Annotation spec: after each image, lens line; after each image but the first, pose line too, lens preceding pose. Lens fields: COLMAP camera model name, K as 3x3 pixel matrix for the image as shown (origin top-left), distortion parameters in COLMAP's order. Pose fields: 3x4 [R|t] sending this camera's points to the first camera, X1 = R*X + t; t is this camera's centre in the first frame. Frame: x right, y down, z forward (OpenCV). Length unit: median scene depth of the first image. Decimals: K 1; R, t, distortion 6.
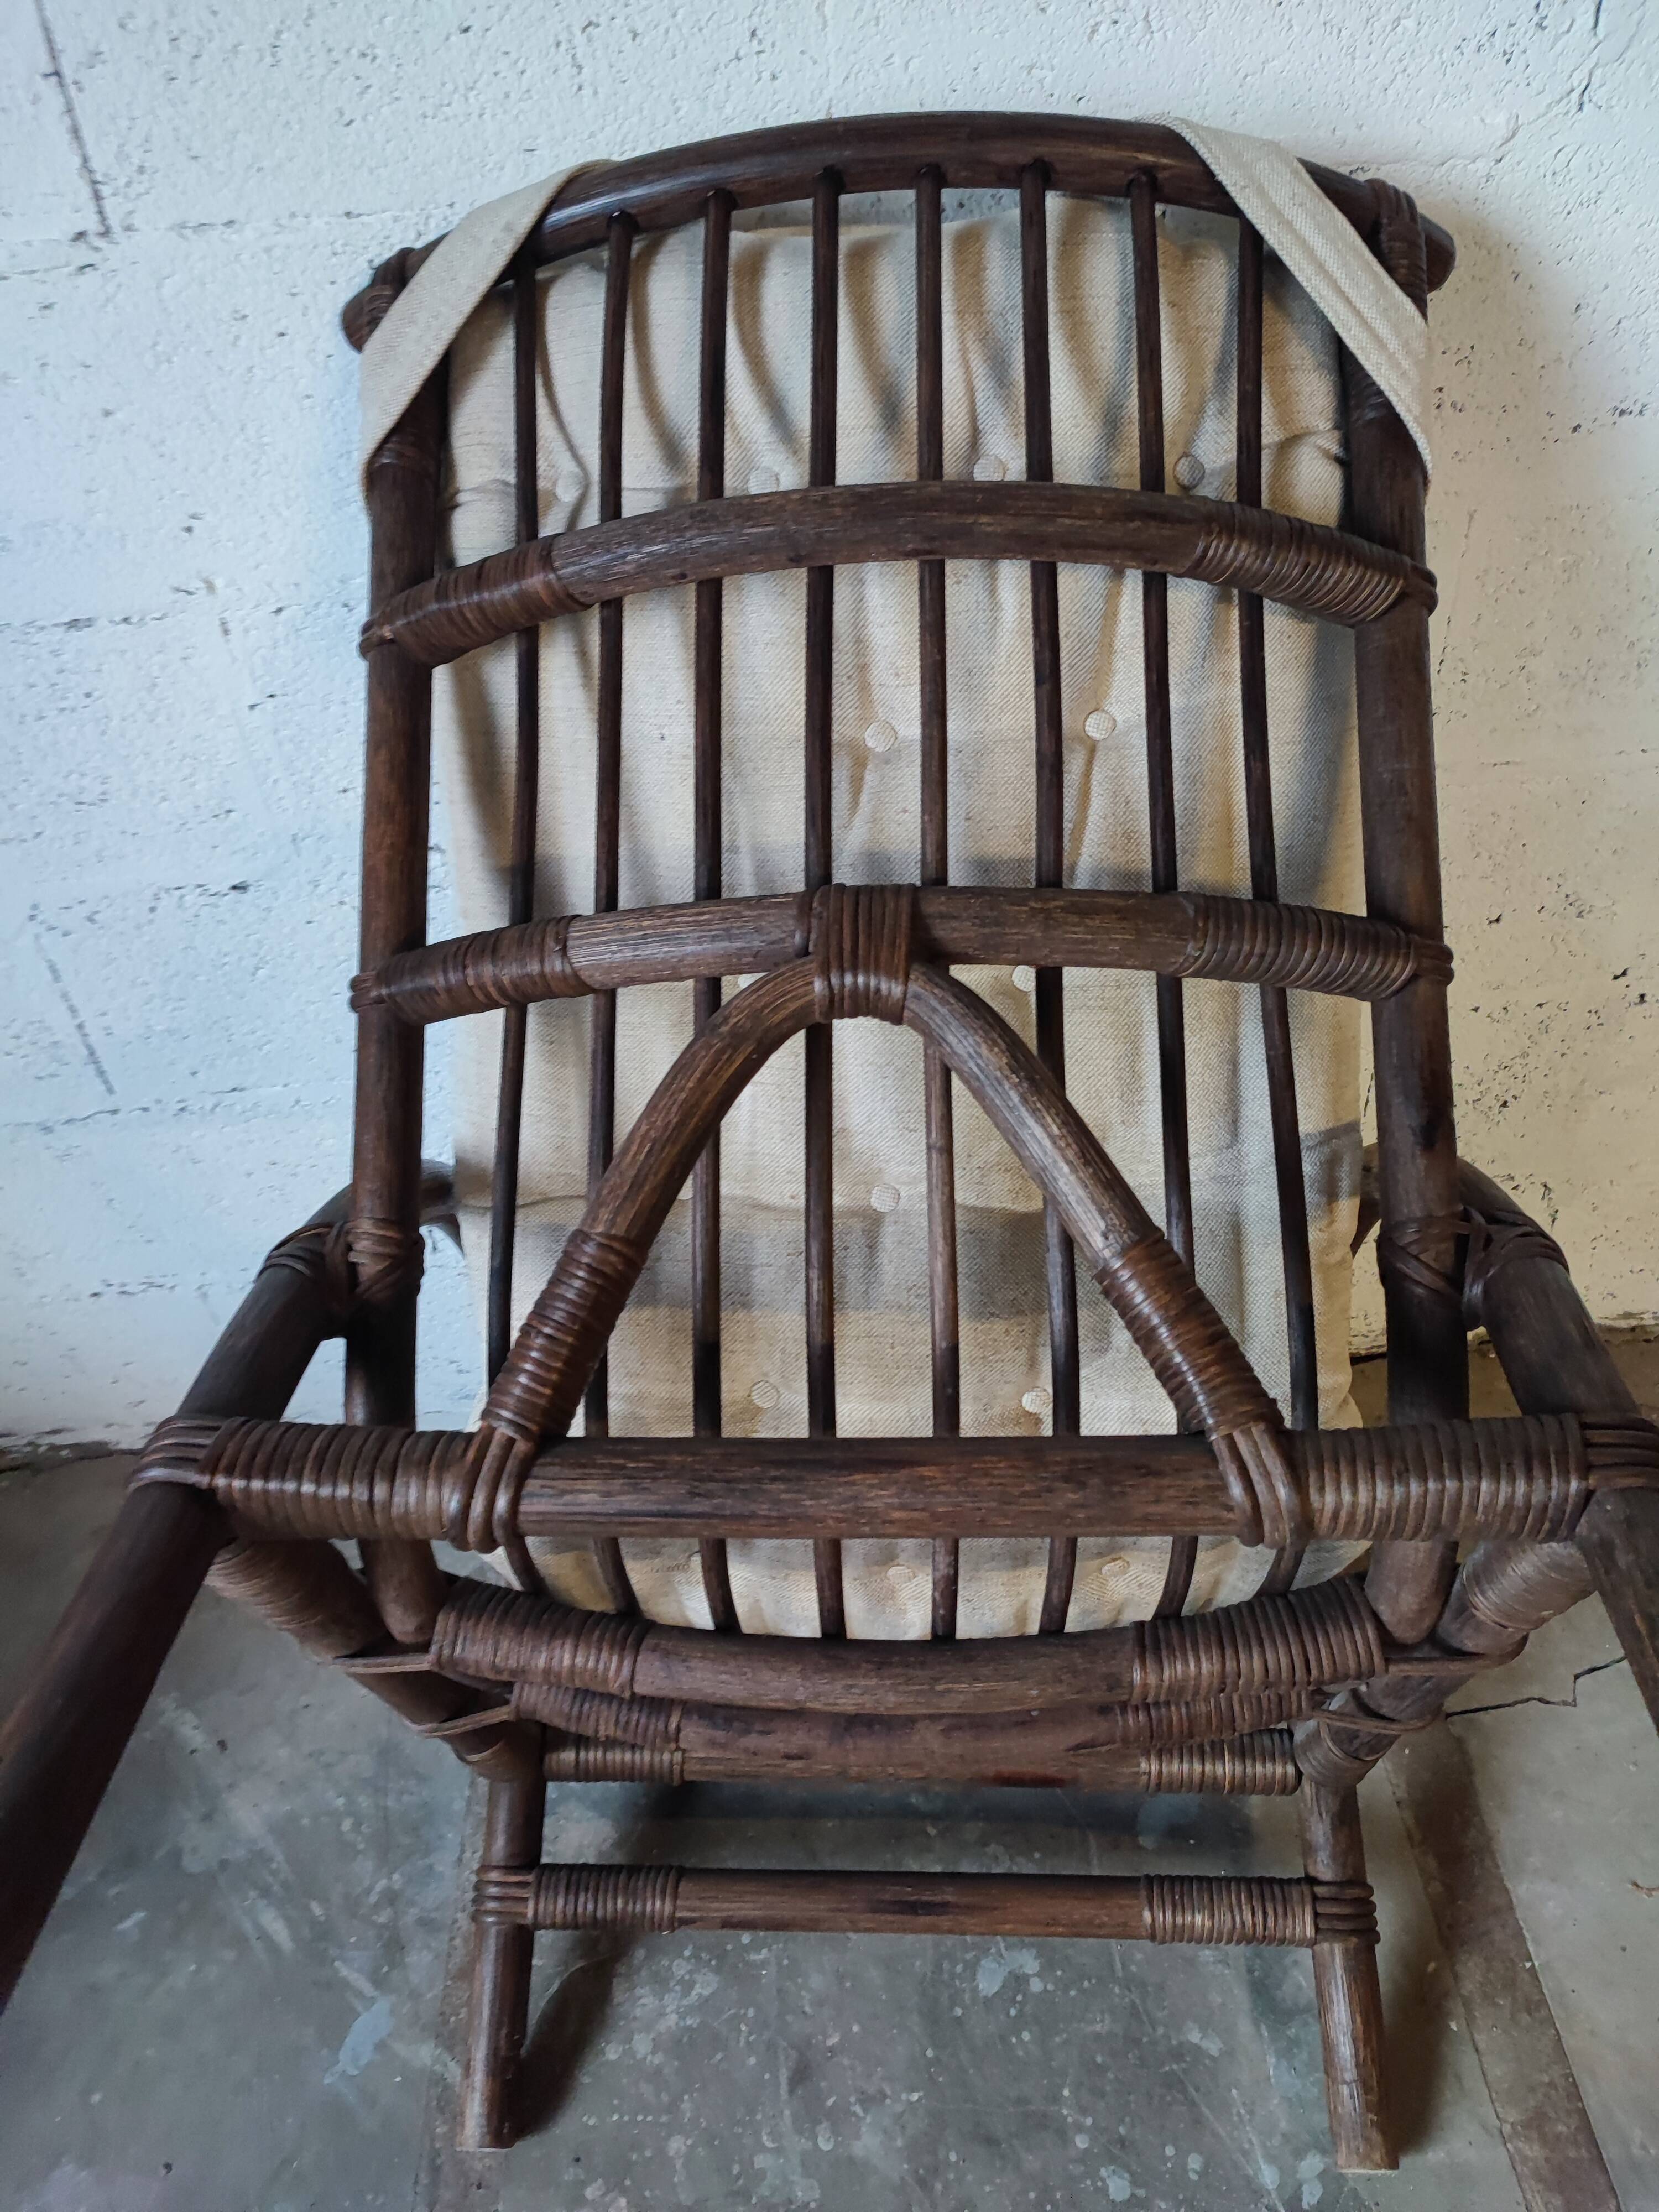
lens RADIAL K [[1621.2, 0, 824.5], [0, 1621.2, 1118.8], [0, 0, 1]] dist [0.055879, -0.065732]
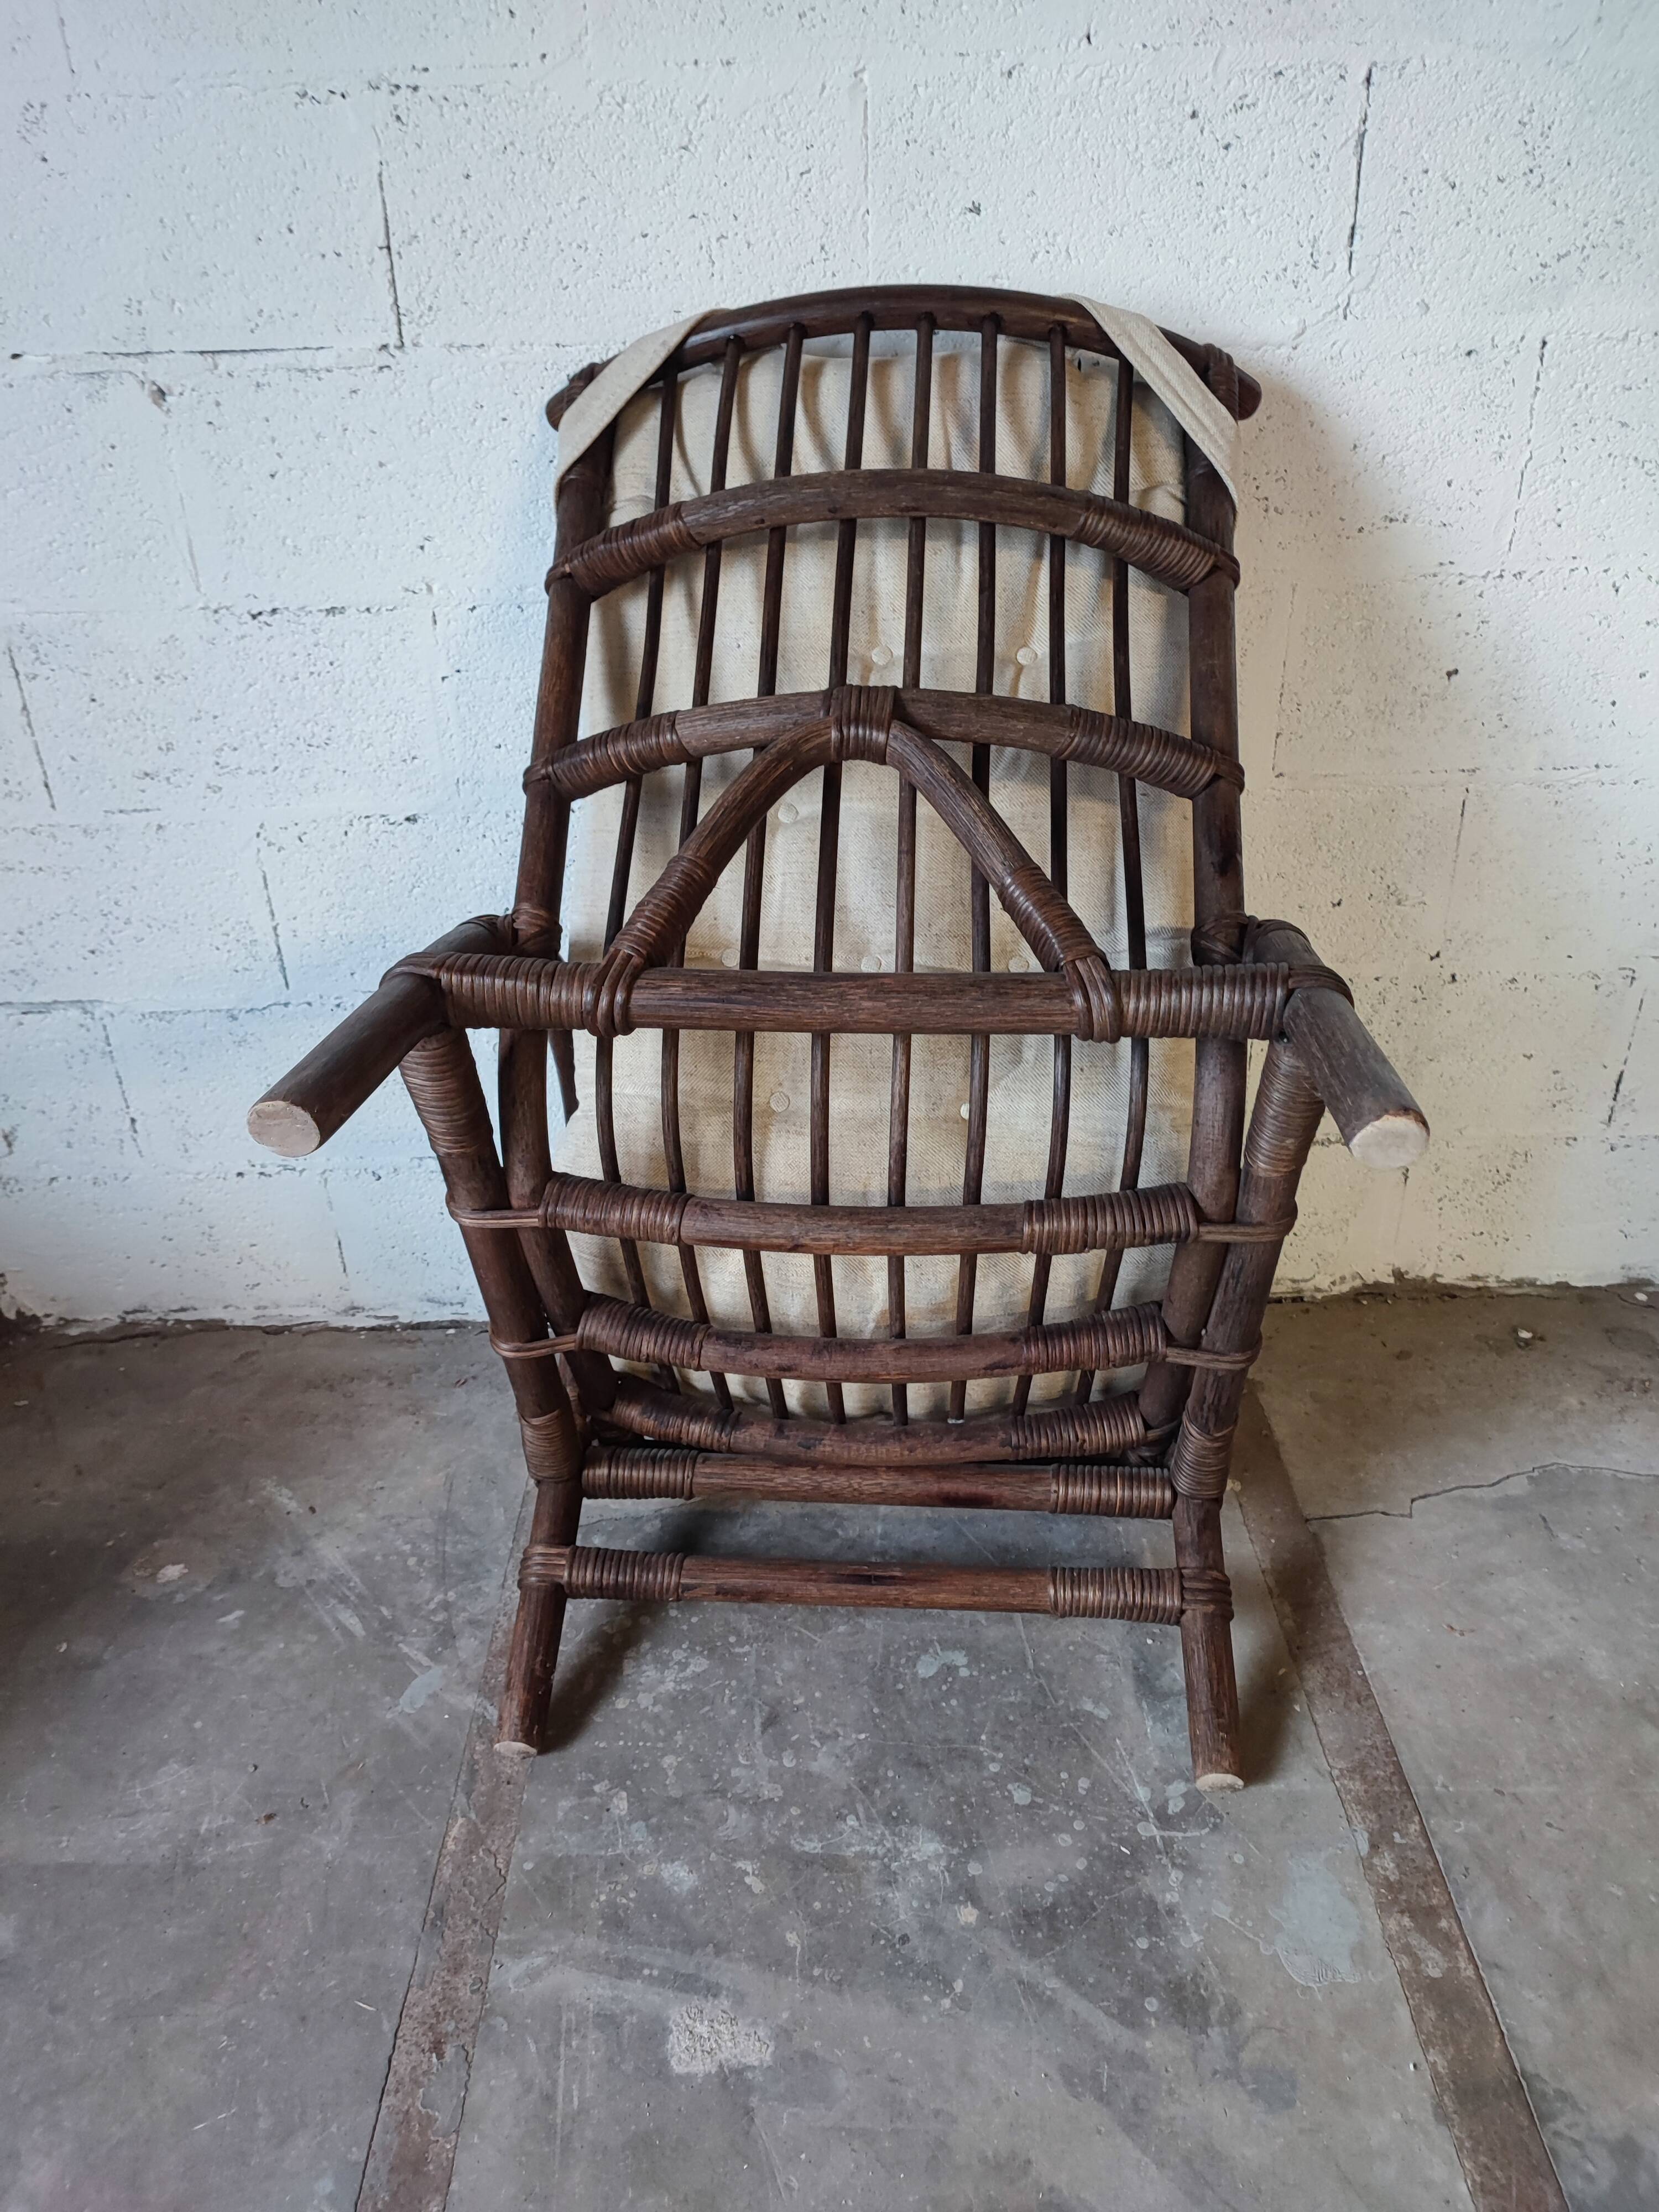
lens RADIAL K [[1621.2, 0, 811.8], [0, 1621.2, 1108.8], [0, 0, 1]] dist [0.055879, -0.065732]
pose [[0.998613, 0.051068, -0.012819, 0.008192], [-0.052611, 0.977441, -0.204553, 0.375335], [0.002084, 0.204944, 0.978772, -0.304760]]
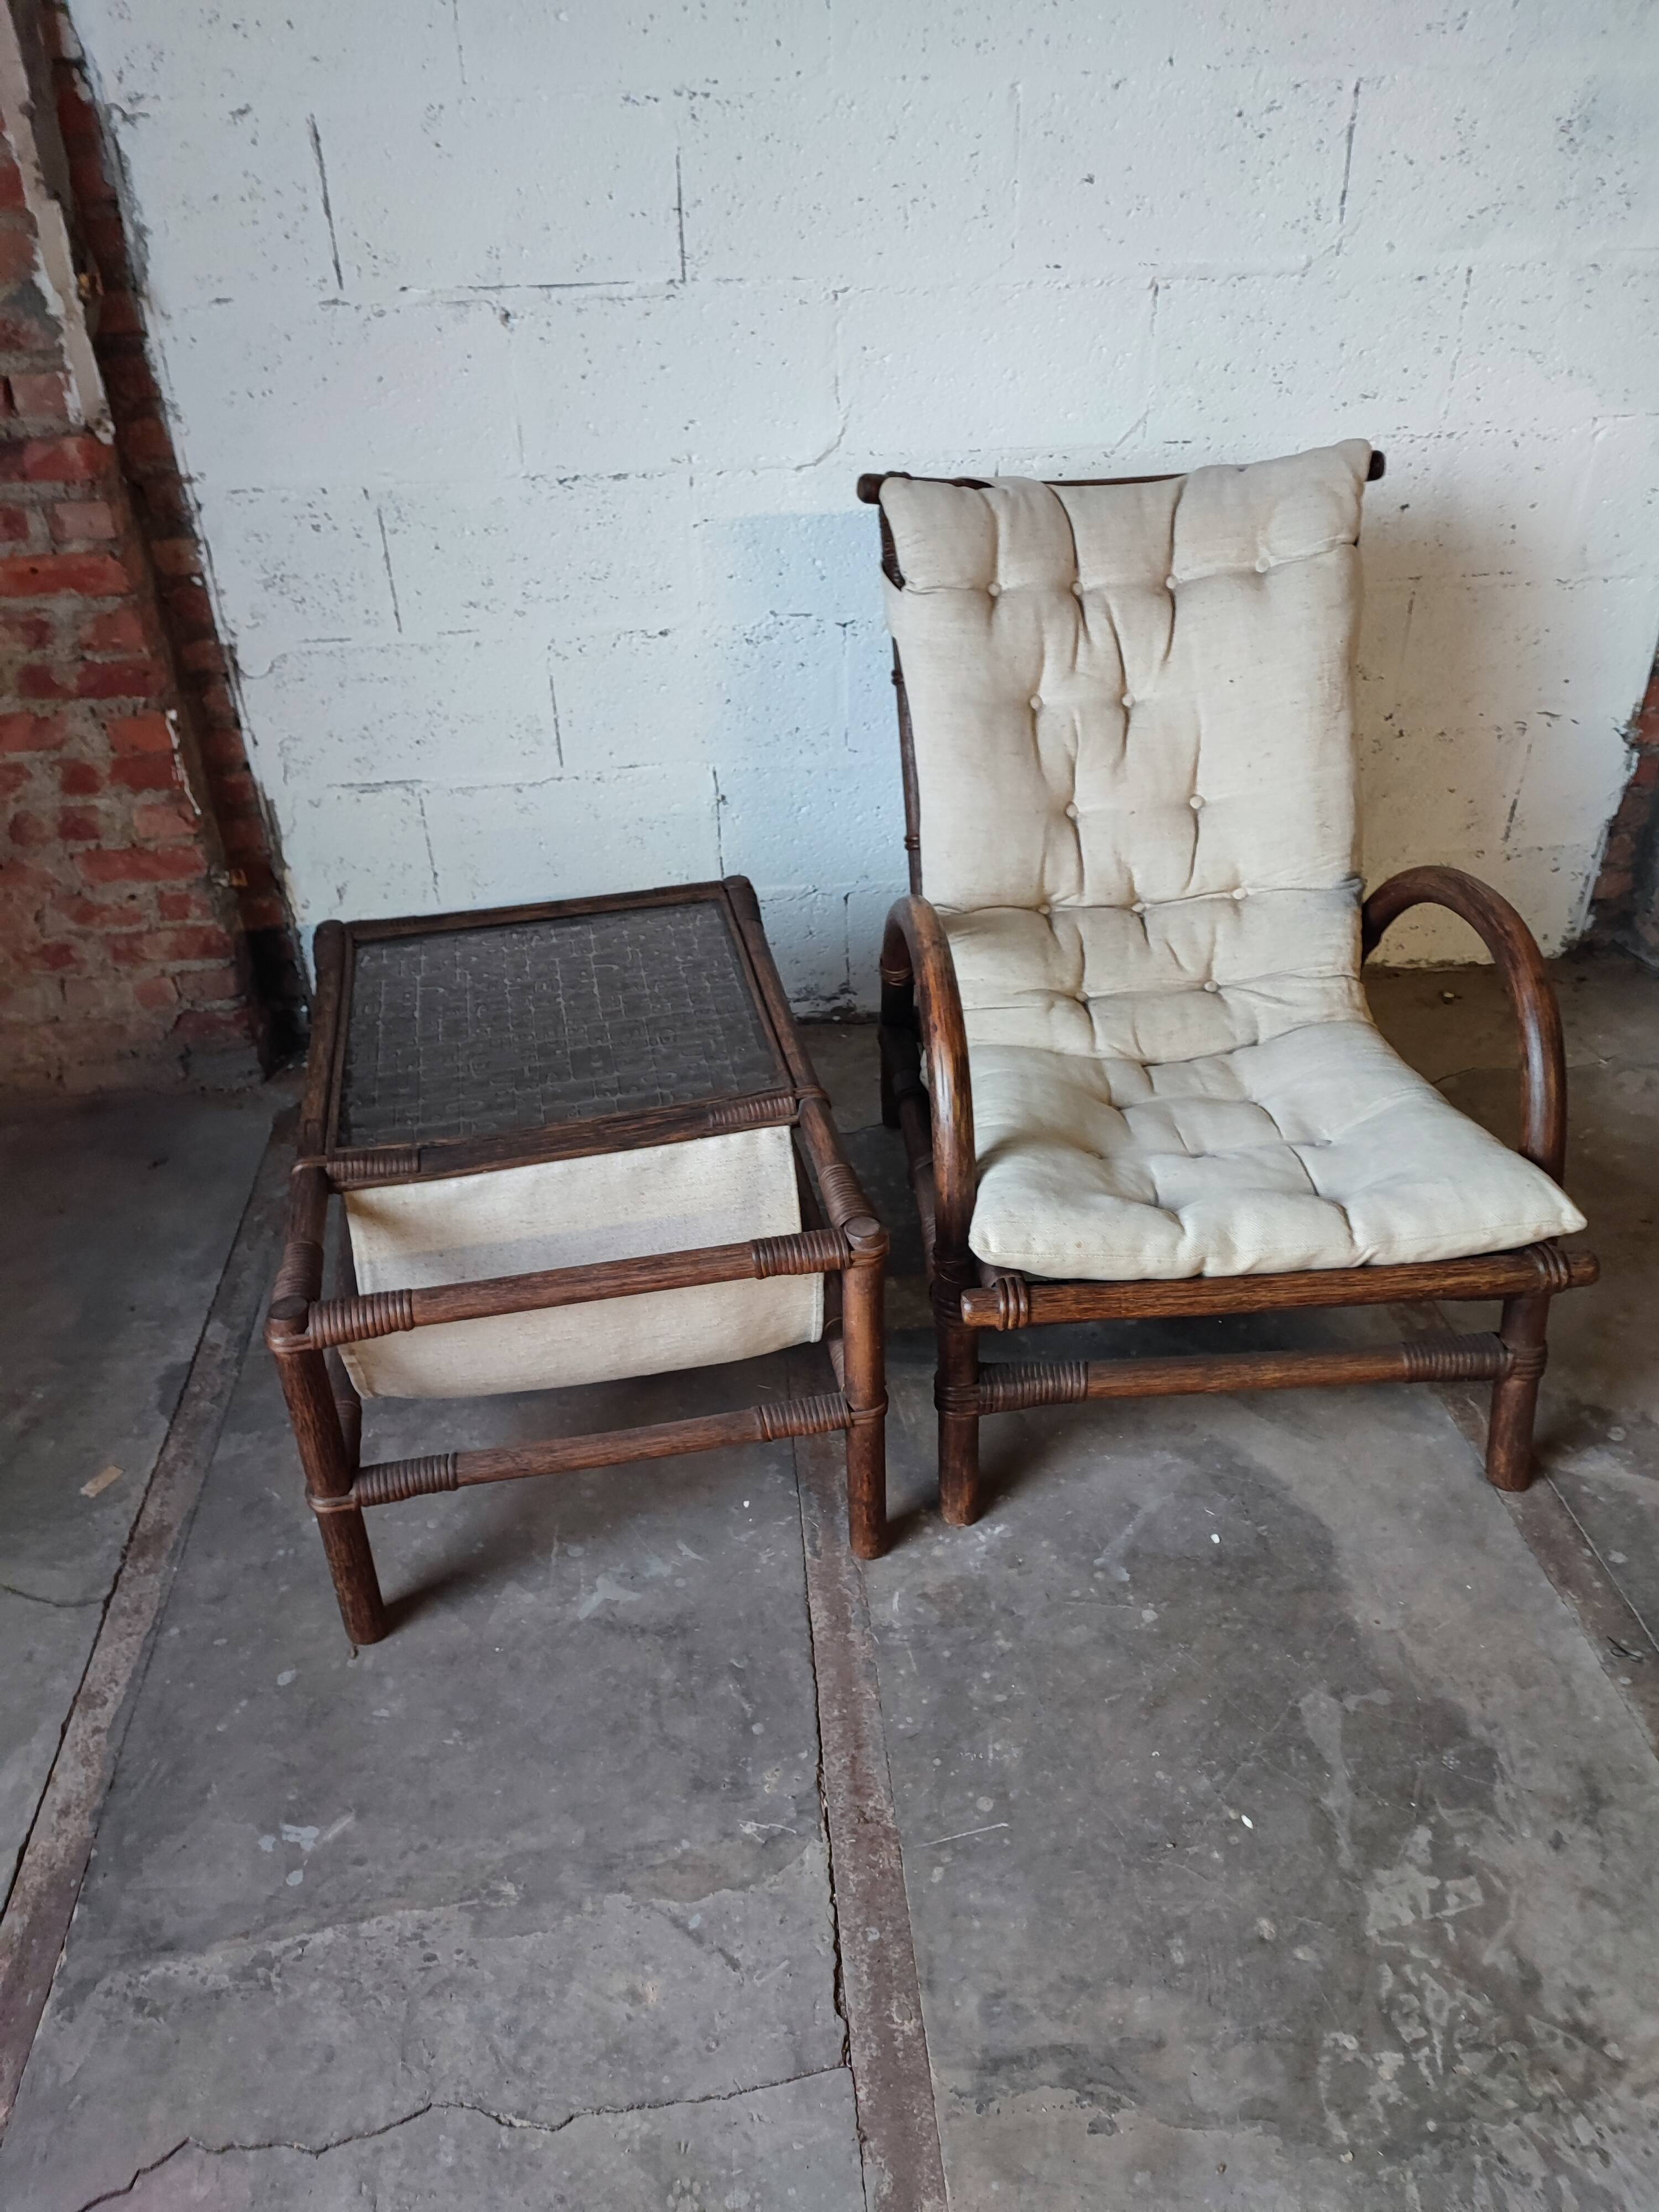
lens RADIAL K [[1621.2, 0, 818.5], [0, 1621.2, 1107.7], [0, 0, 1]] dist [0.055879, -0.065732]
pose [[0.997533, 0.006729, 0.069877, -0.321224], [0.002650, 0.991077, -0.133267, 0.674567], [-0.070150, 0.133123, 0.988614, -0.820715]]
